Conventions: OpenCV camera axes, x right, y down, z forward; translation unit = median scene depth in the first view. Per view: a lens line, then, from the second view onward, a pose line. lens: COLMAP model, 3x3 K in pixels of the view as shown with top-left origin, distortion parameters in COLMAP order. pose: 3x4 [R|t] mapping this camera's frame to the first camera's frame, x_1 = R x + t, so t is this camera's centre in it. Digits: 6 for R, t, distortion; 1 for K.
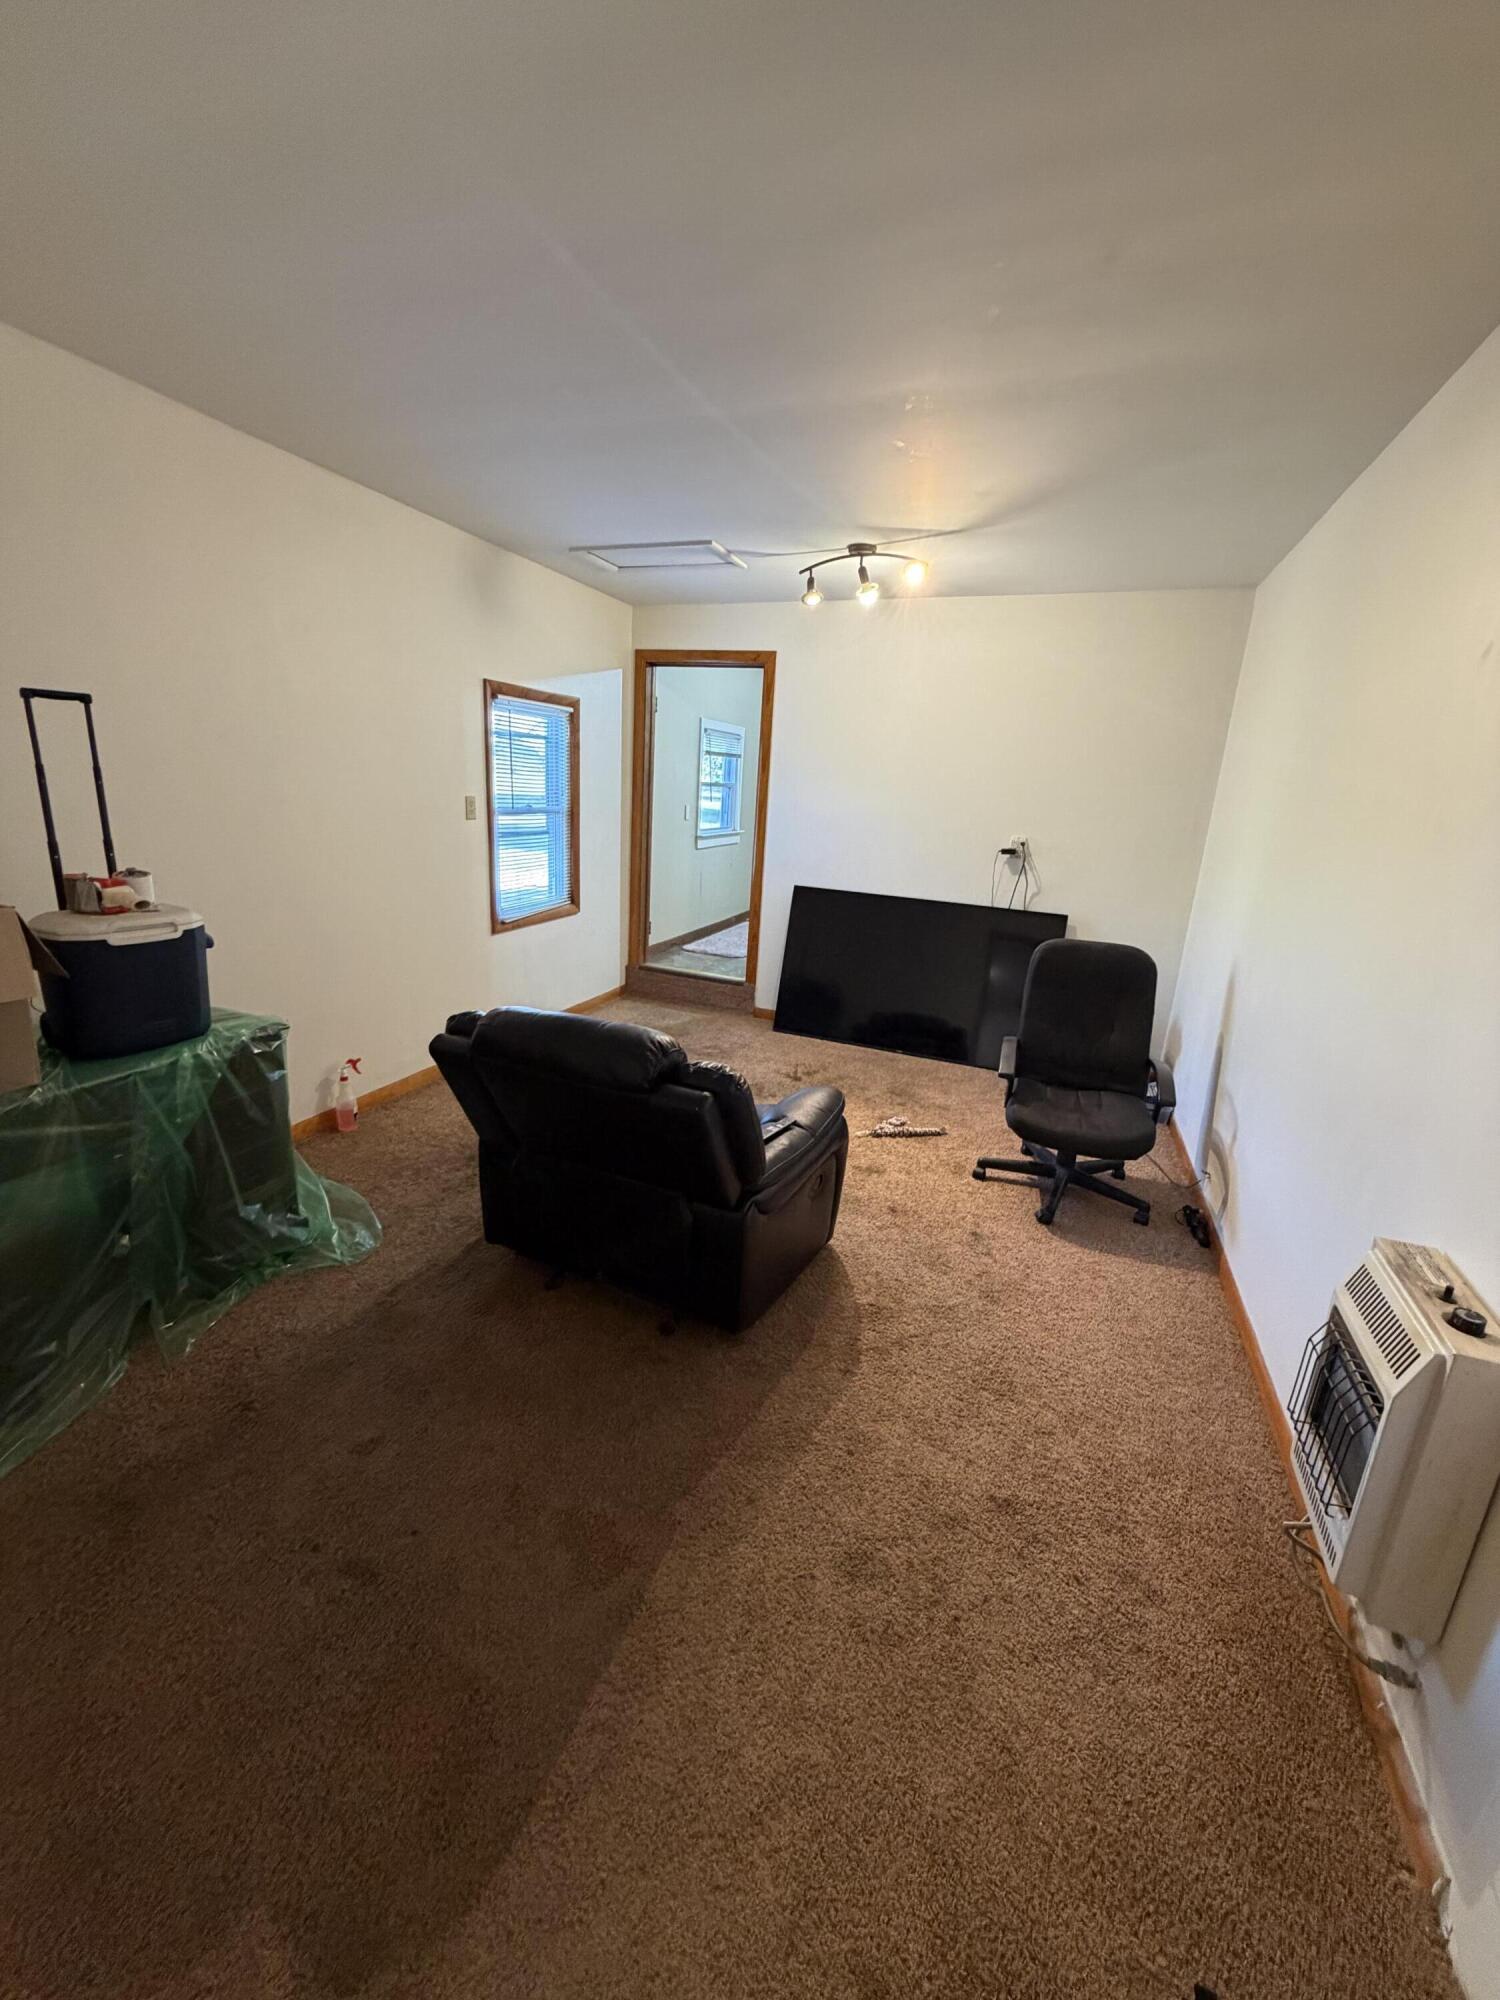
lens RADIAL K [[802.2, 0, 744.4], [0, 802.2, 998.8], [0, 0, 1]] dist [-0.000264, 0.000136]
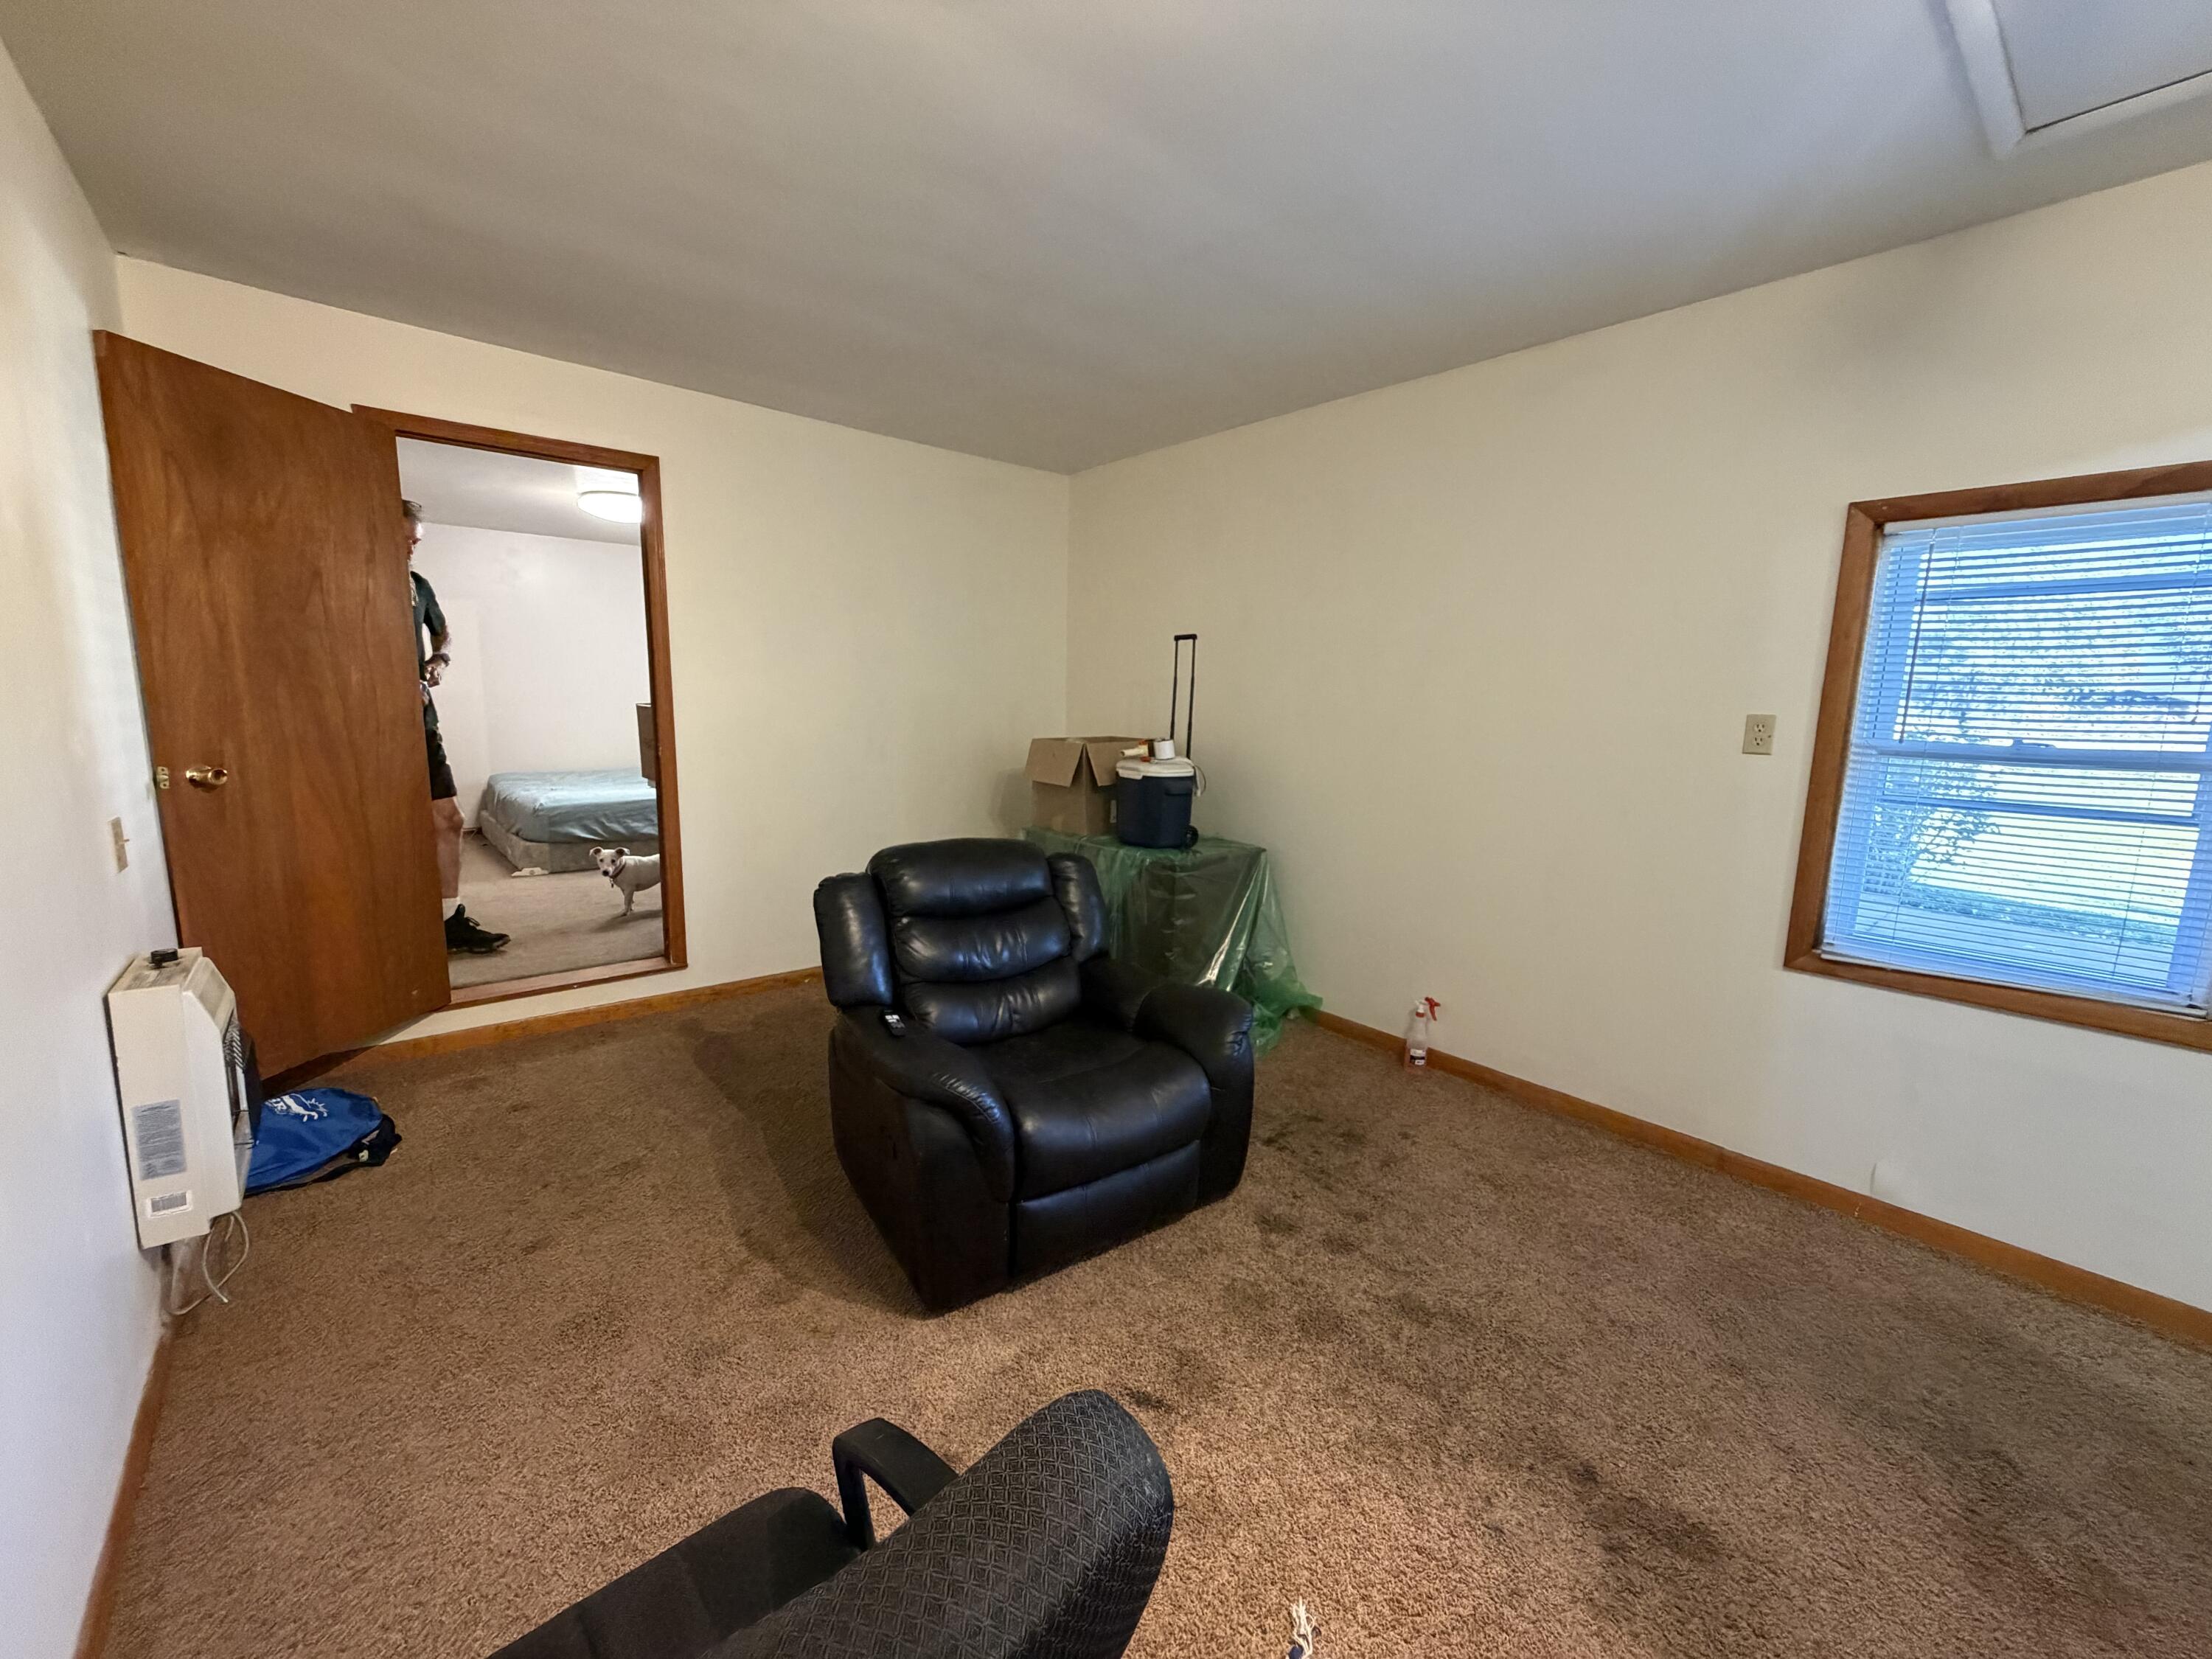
lens RADIAL K [[887.2, 0, 1098.6], [0, 887.2, 825.8], [0, 0, 1]] dist [-0.000264, 0.000136]
pose [[-0.478567, 0.057811, -0.876146, 0.761539], [-0.281188, 0.935190, 0.215298, -0.302373], [0.831809, 0.349396, -0.431295, 1.518067]]
